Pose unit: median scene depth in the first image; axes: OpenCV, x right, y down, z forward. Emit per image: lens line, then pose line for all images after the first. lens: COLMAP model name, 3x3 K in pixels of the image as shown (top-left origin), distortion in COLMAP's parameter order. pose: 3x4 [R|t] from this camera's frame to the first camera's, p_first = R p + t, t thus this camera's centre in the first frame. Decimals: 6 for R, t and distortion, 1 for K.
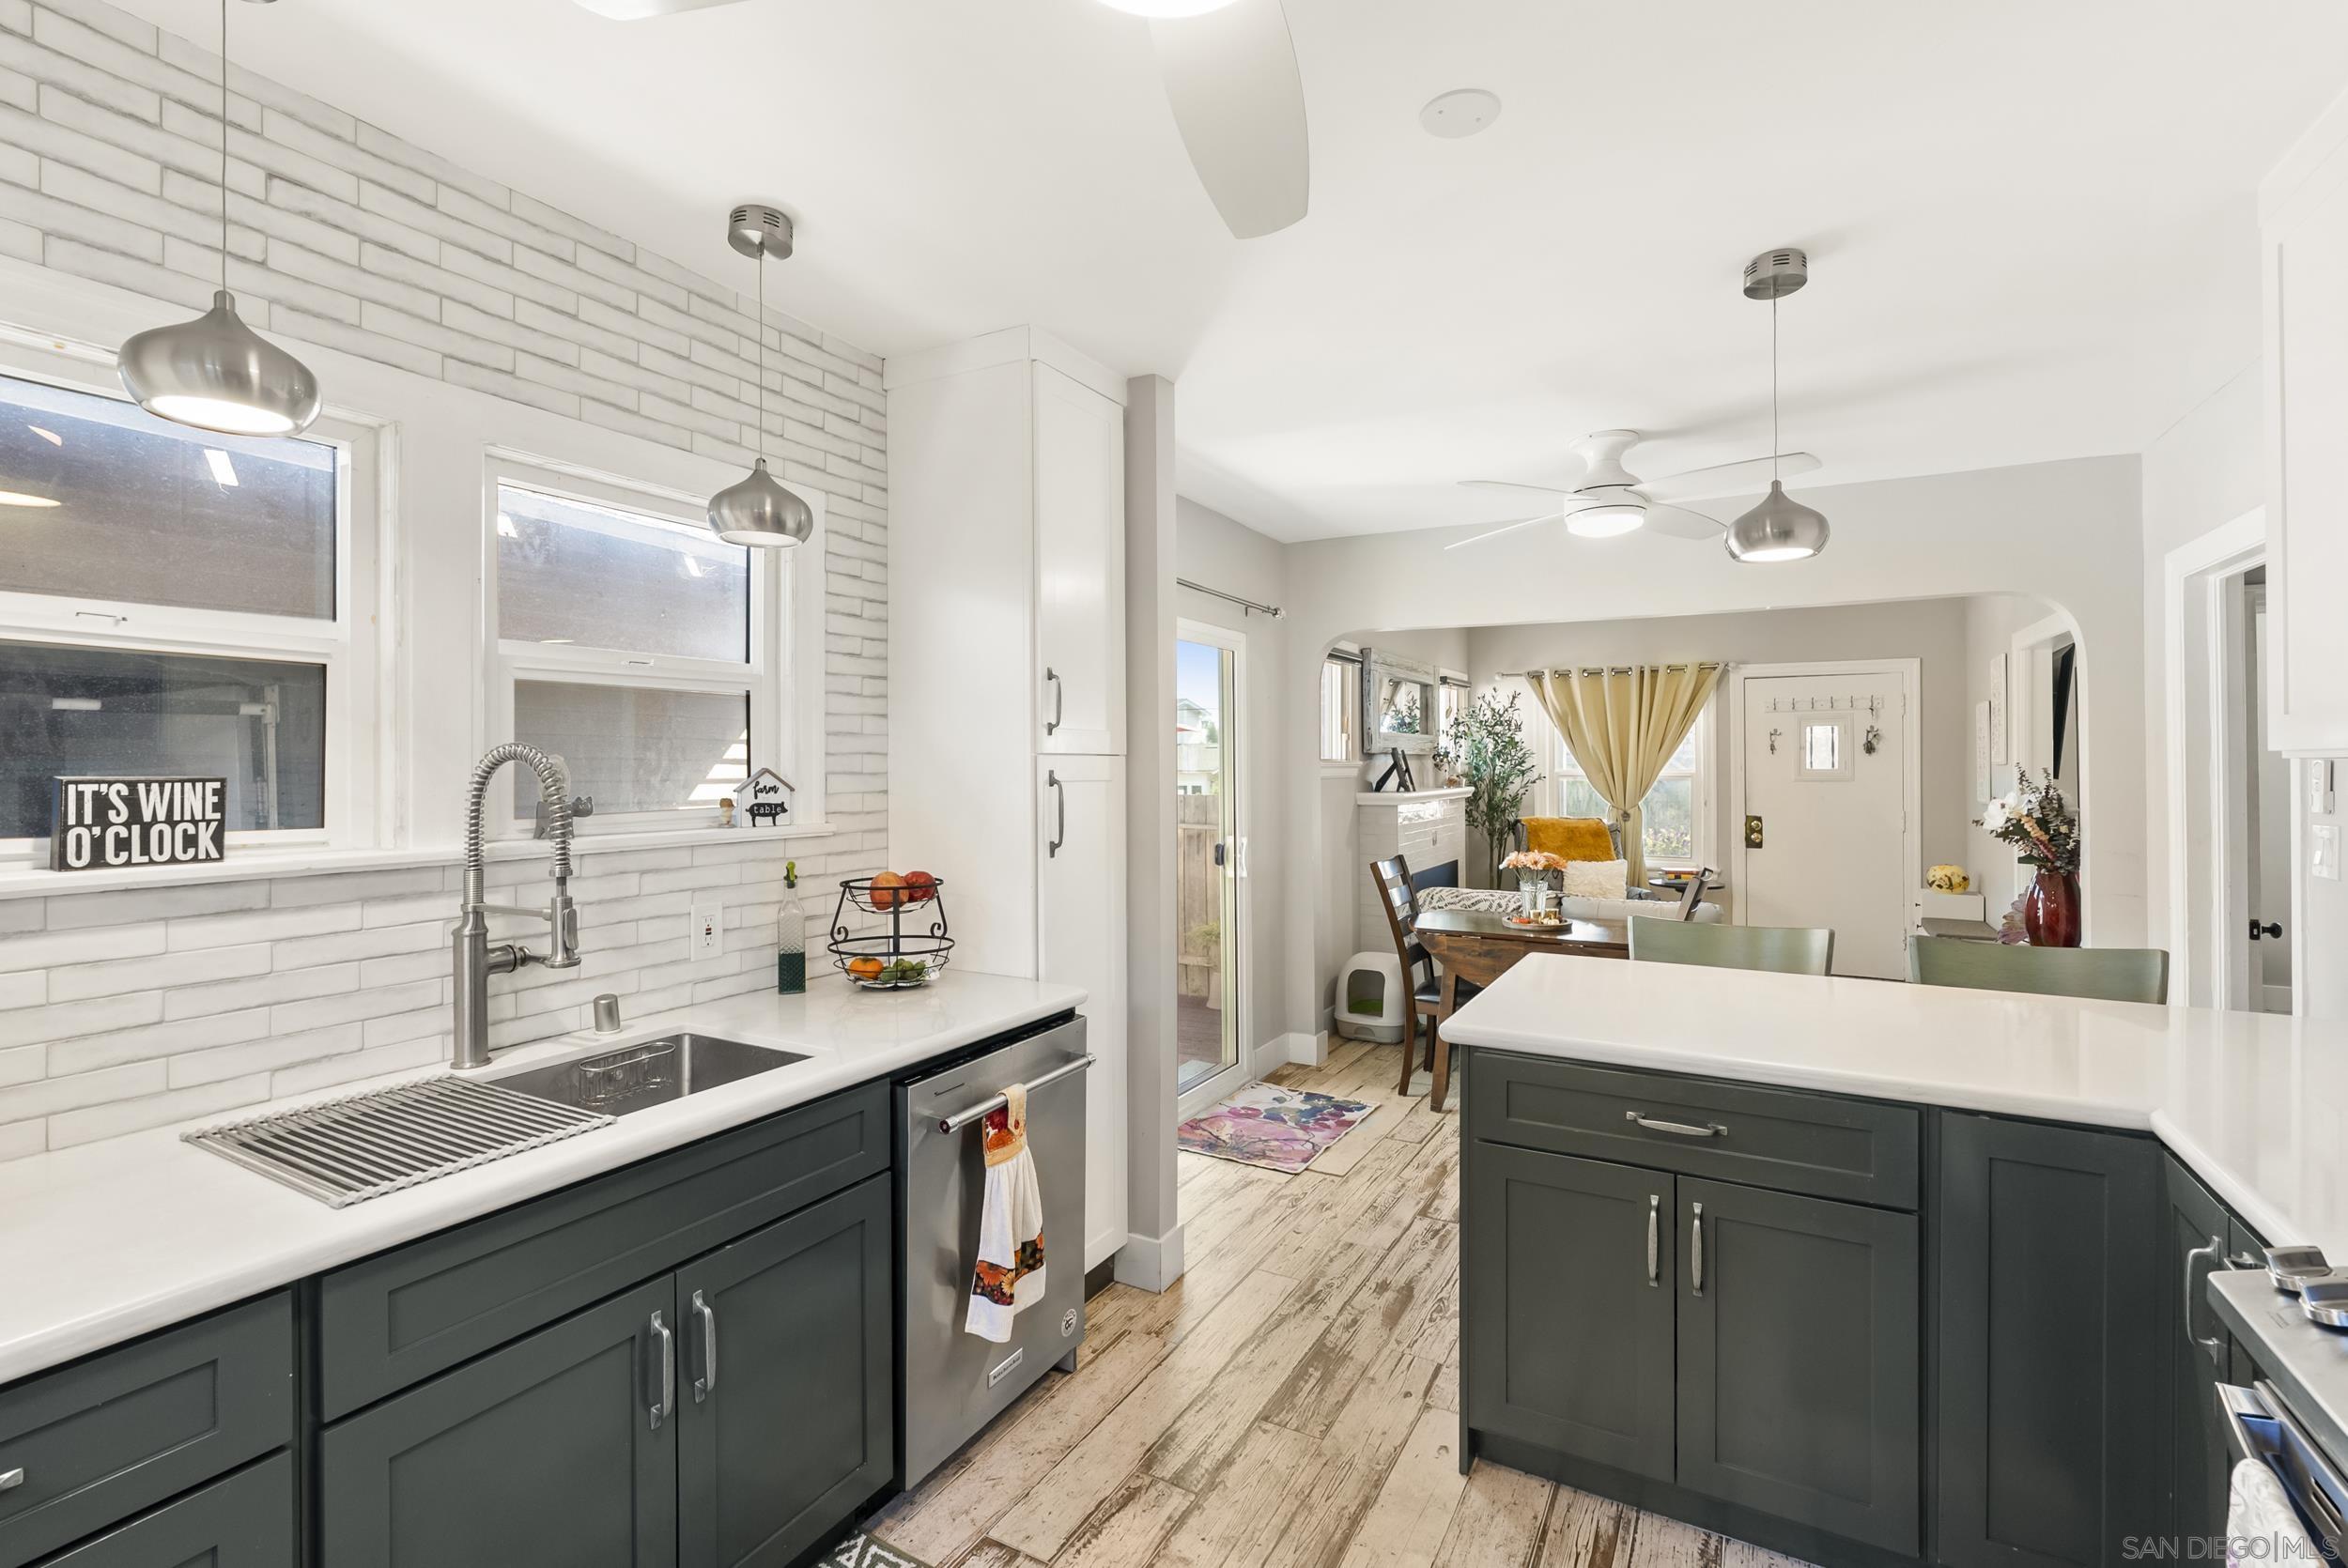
lens RADIAL K [[1062.8, 0, 1165.2], [0, 1062.8, 767.3], [0, 0, 1]] dist [-0.004507, 0.001061]
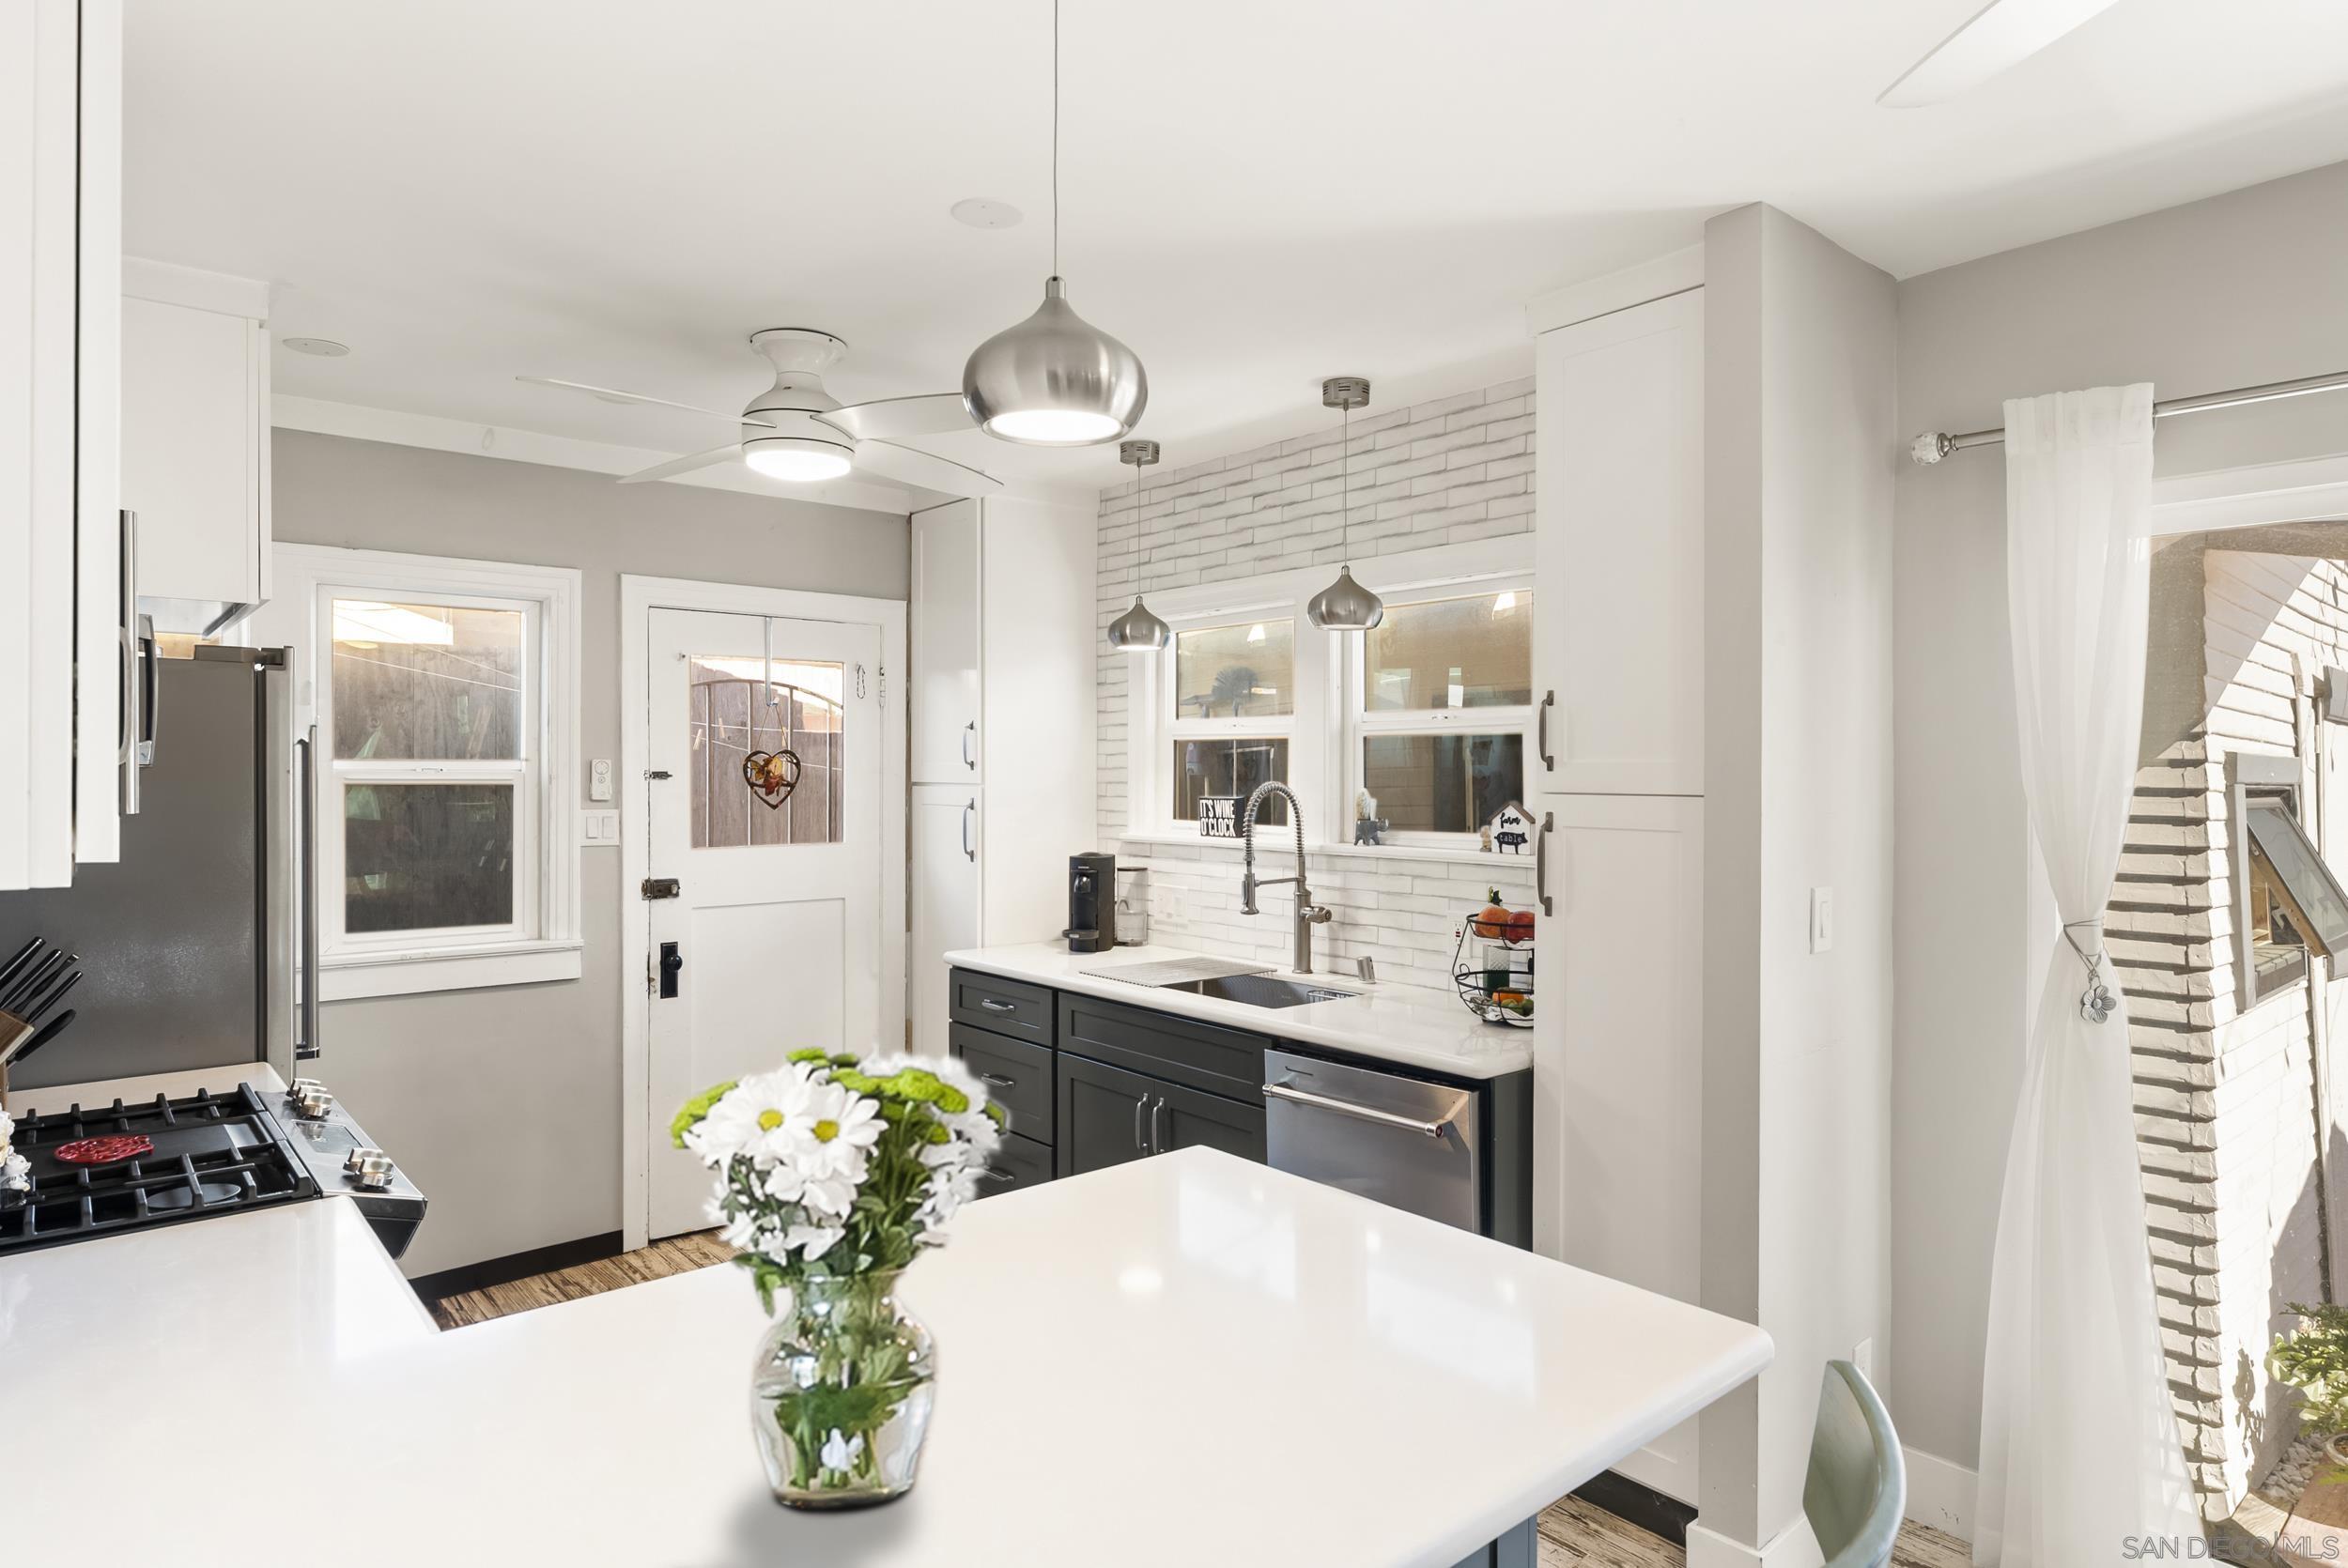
lens RADIAL K [[1314.1, 0, 1188.9], [0, 1314.1, 784.3], [0, 0, 1]] dist [0.003109, 0.001158]
pose [[-0.332666, 0.012742, -0.942959, 1.222093], [-0.002181, 0.999896, 0.014281, -0.042259], [0.943042, 0.006807, -0.332603, 1.359919]]
